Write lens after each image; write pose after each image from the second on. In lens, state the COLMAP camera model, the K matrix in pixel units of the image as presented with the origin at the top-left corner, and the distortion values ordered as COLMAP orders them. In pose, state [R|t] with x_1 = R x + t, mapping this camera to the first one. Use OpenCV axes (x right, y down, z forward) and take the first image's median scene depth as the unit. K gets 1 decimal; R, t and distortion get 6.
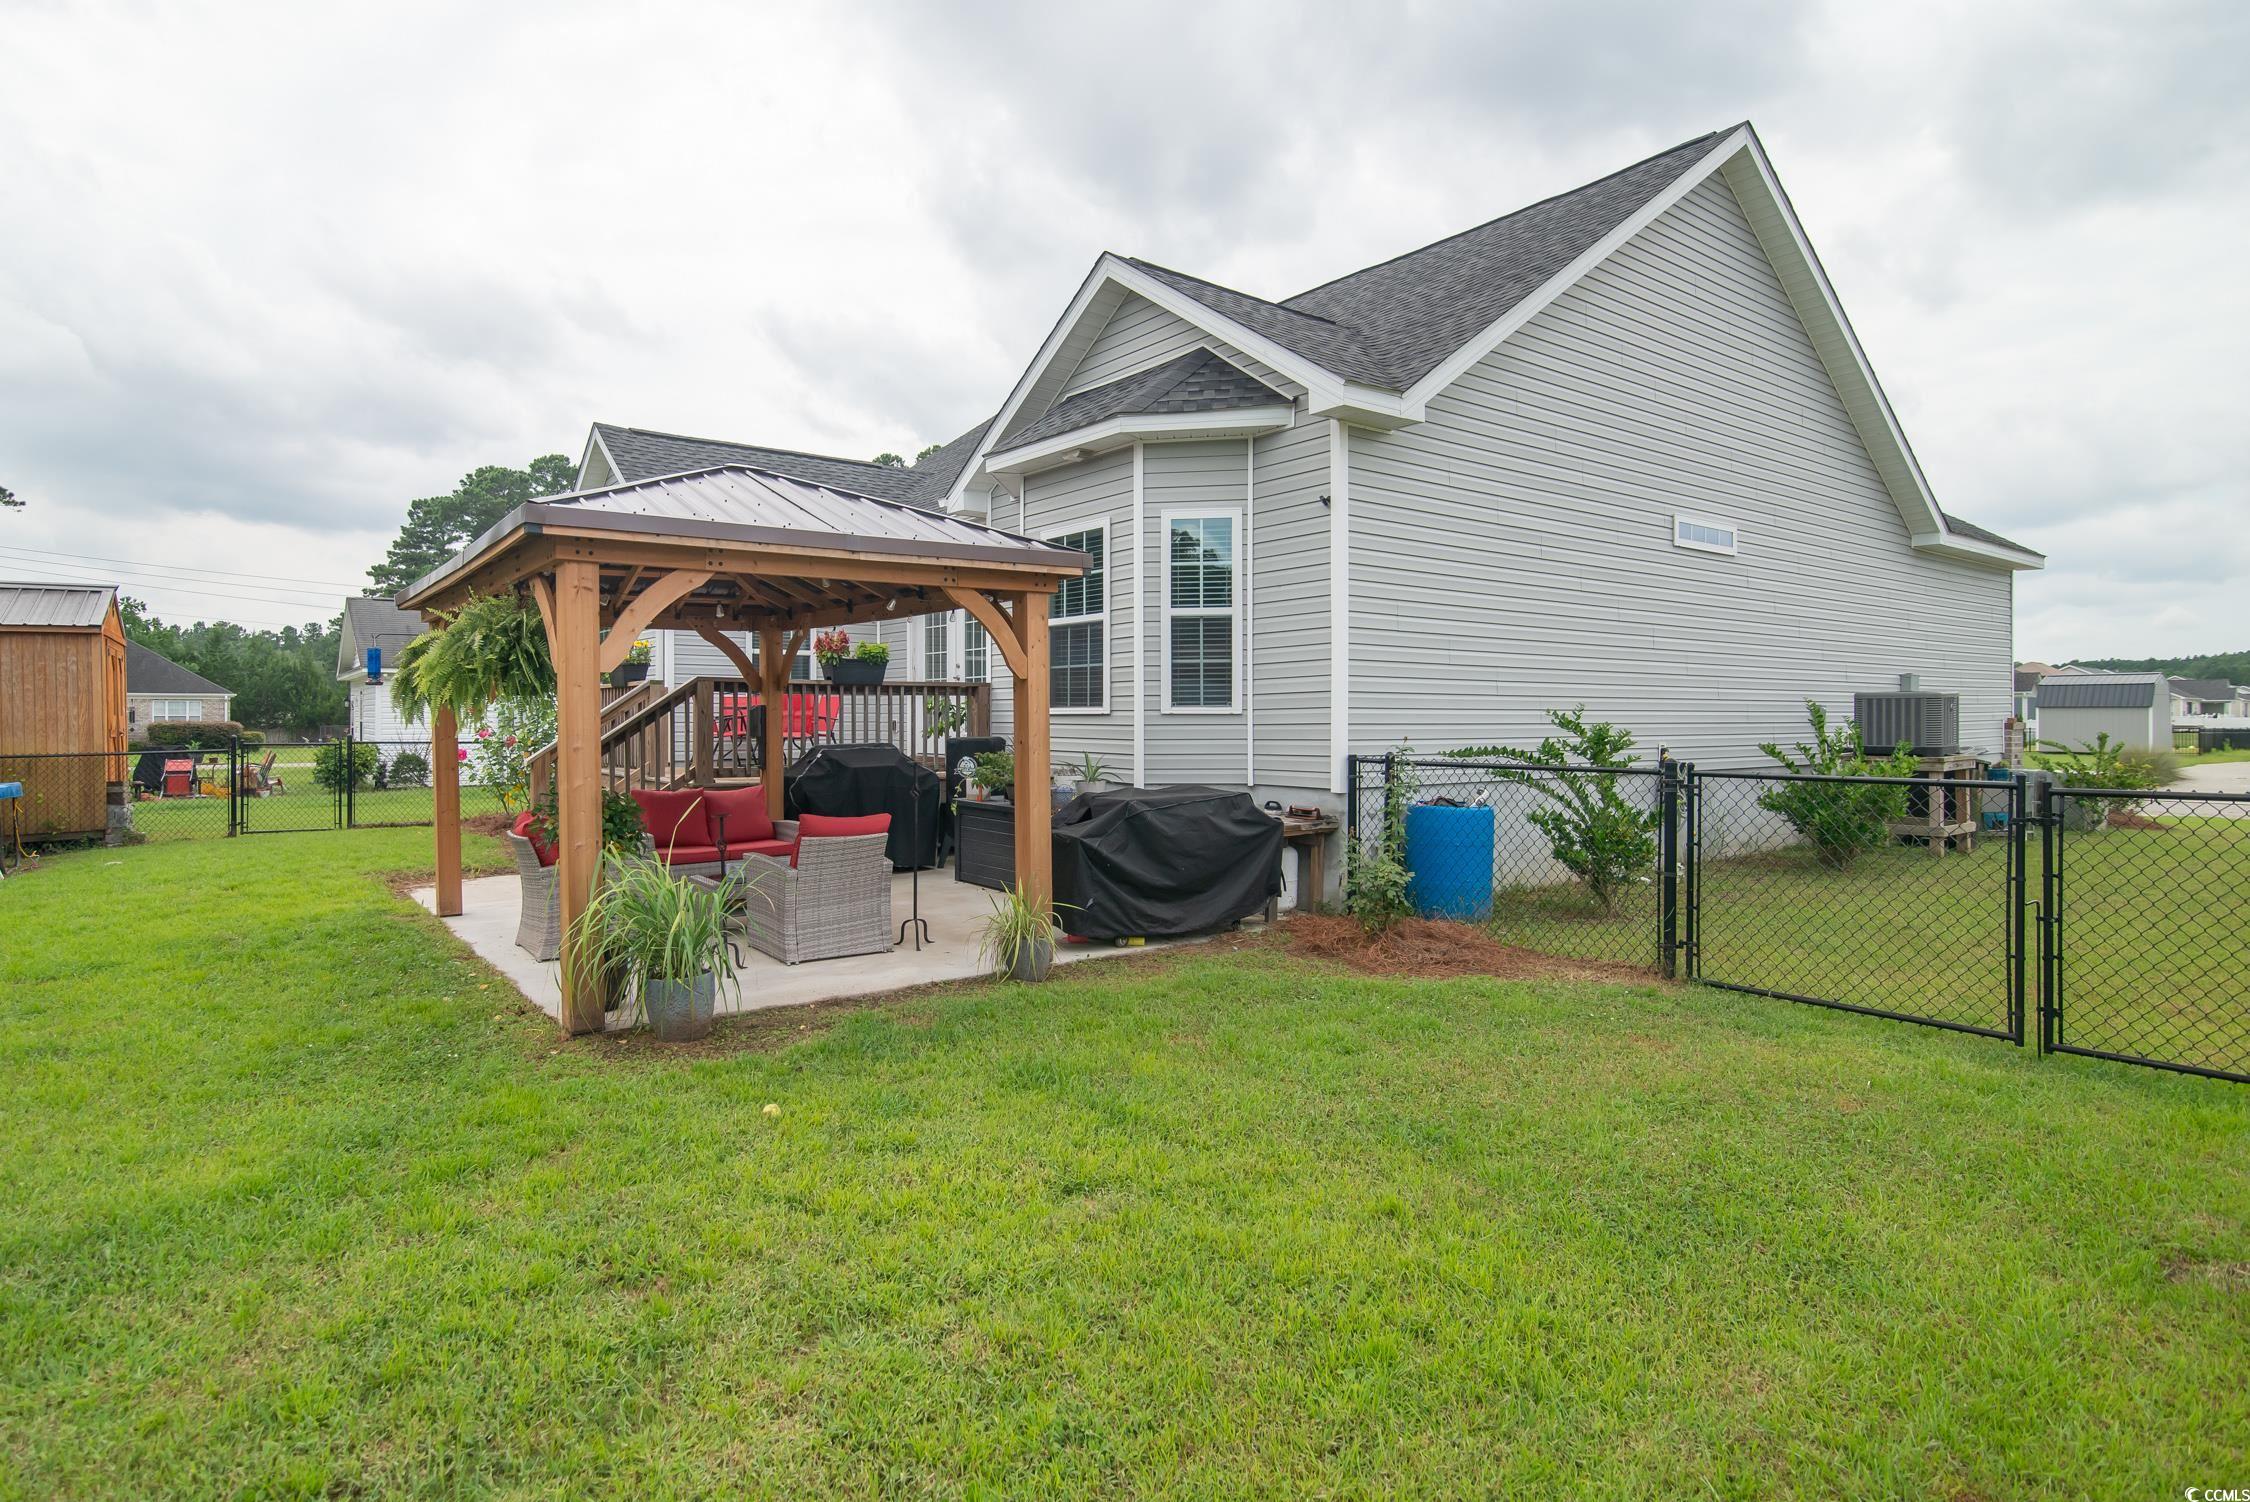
lens RADIAL K [[1190.0, 0, 1106.4], [0, 1190.0, 727.7], [0, 0, 1]] dist [-0.026574, 0.000387]
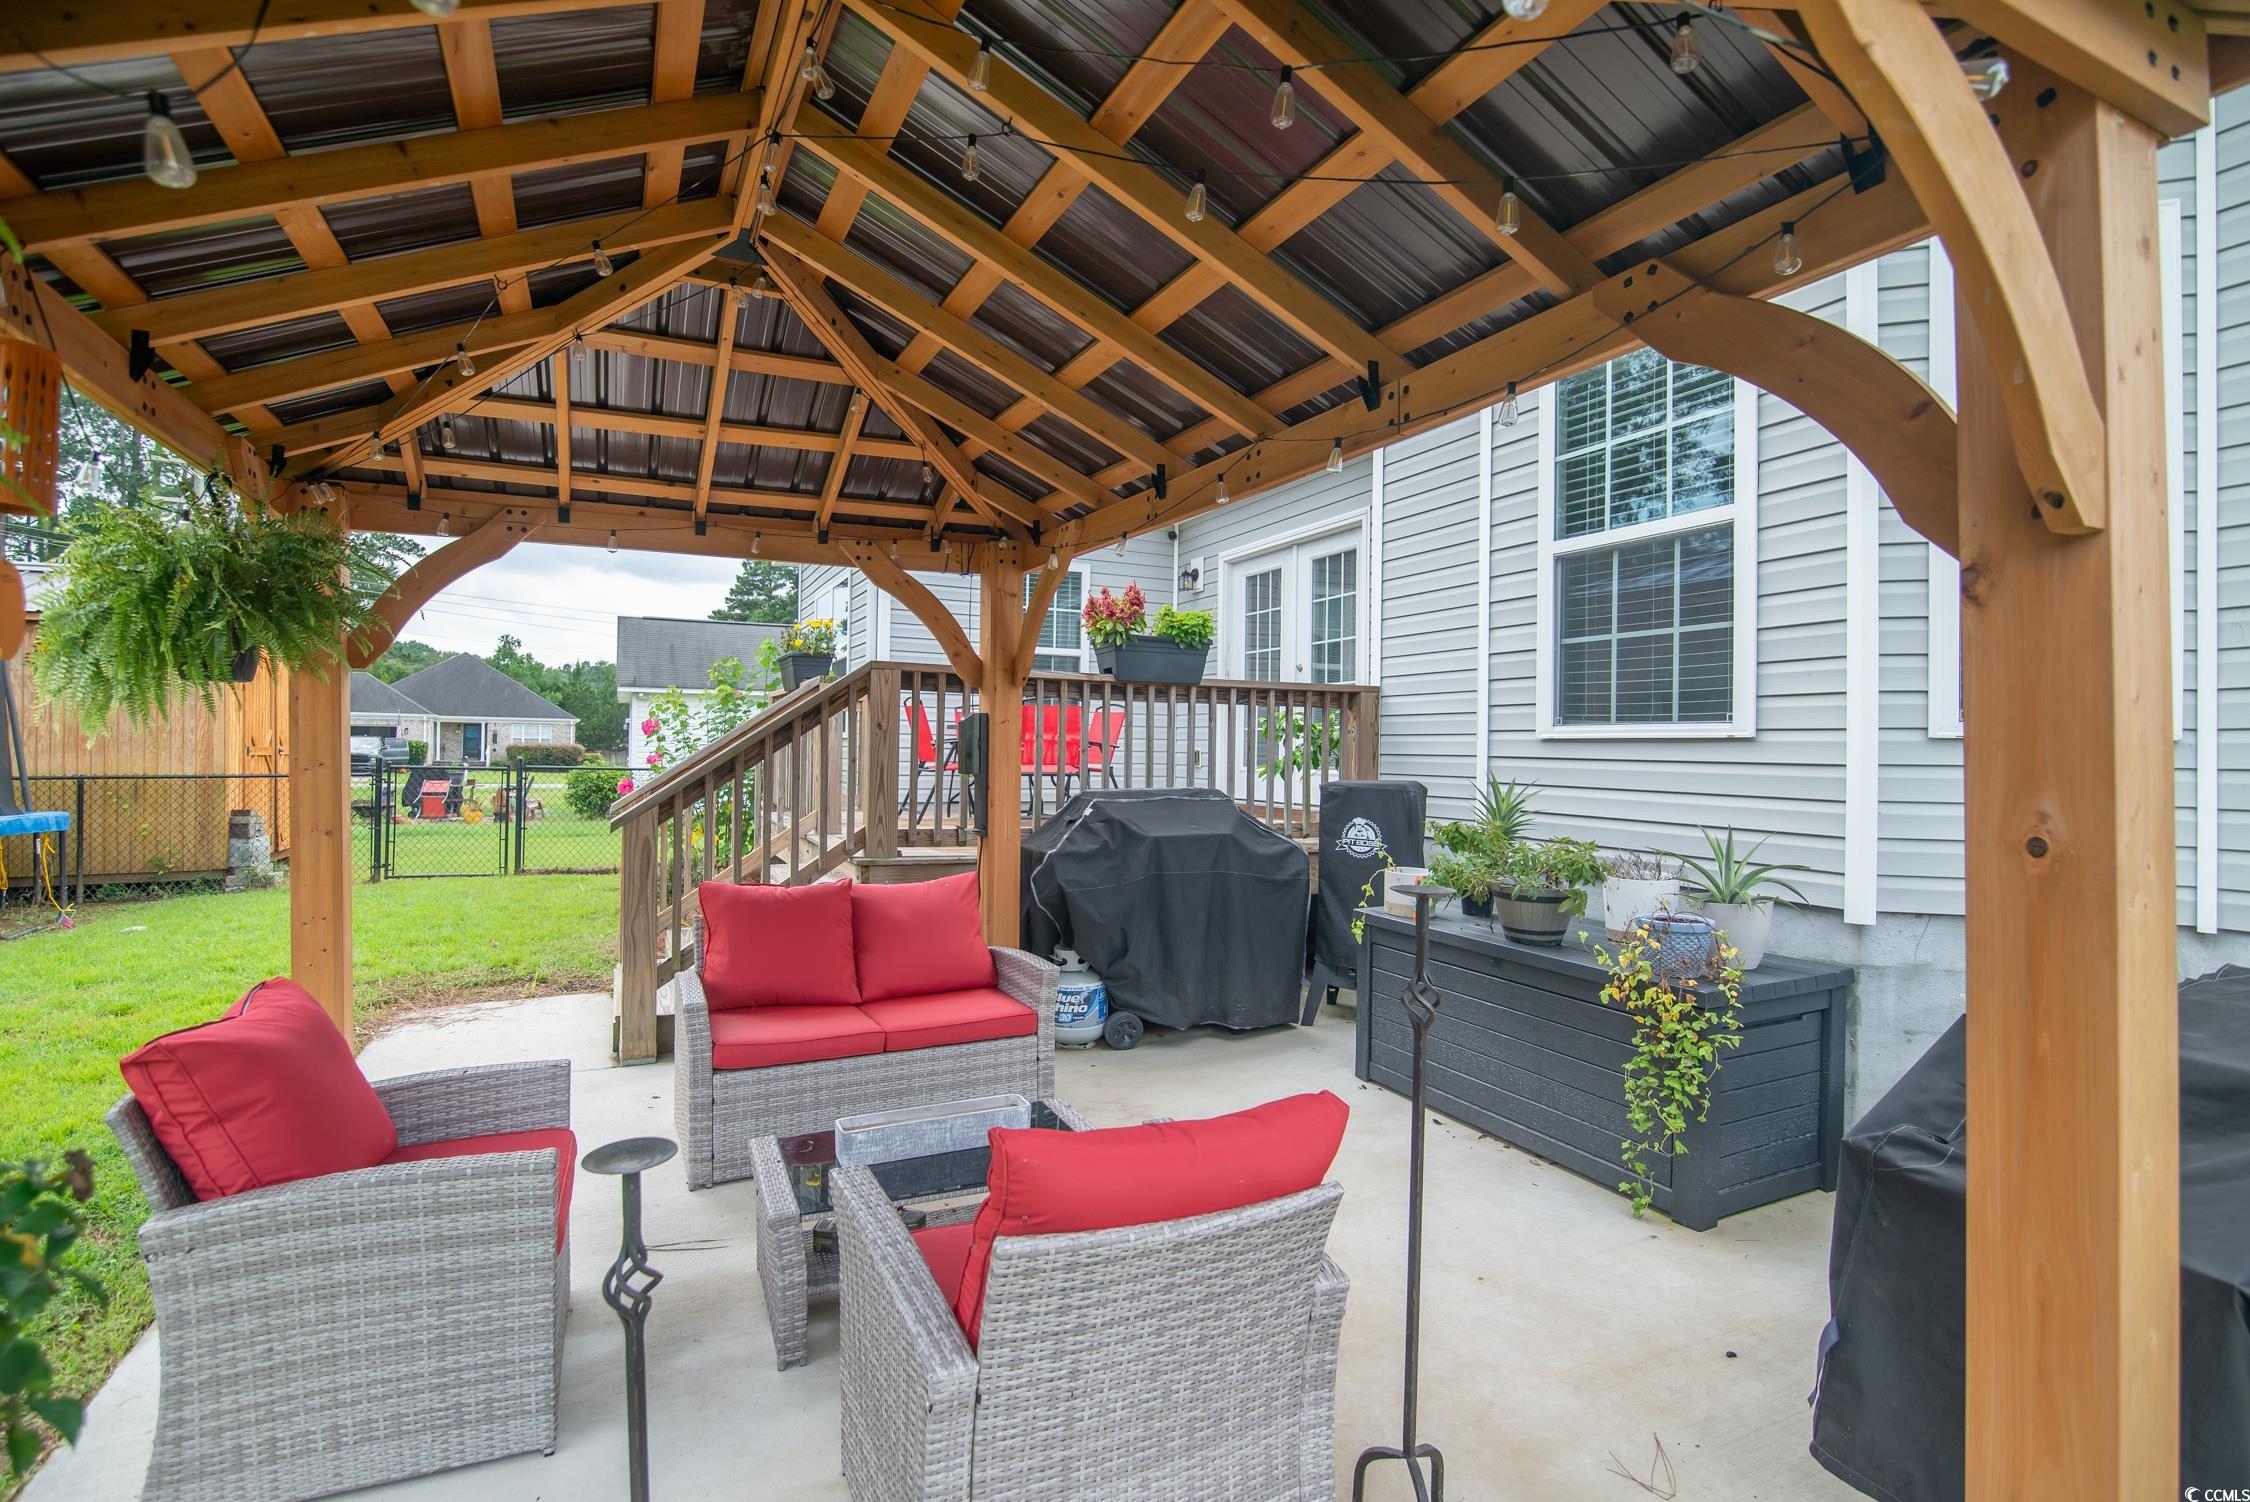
lens RADIAL K [[1046.7, 0, 1119.1], [0, 1046.7, 750.4], [0, 0, 1]] dist [-0.019538, 0.000245]
pose [[0.977321, 0.015502, -0.211196, -0.122565], [-0.017762, 0.999803, -0.008809, 0.000162], [0.211018, 0.012360, 0.977404, 0.514438]]
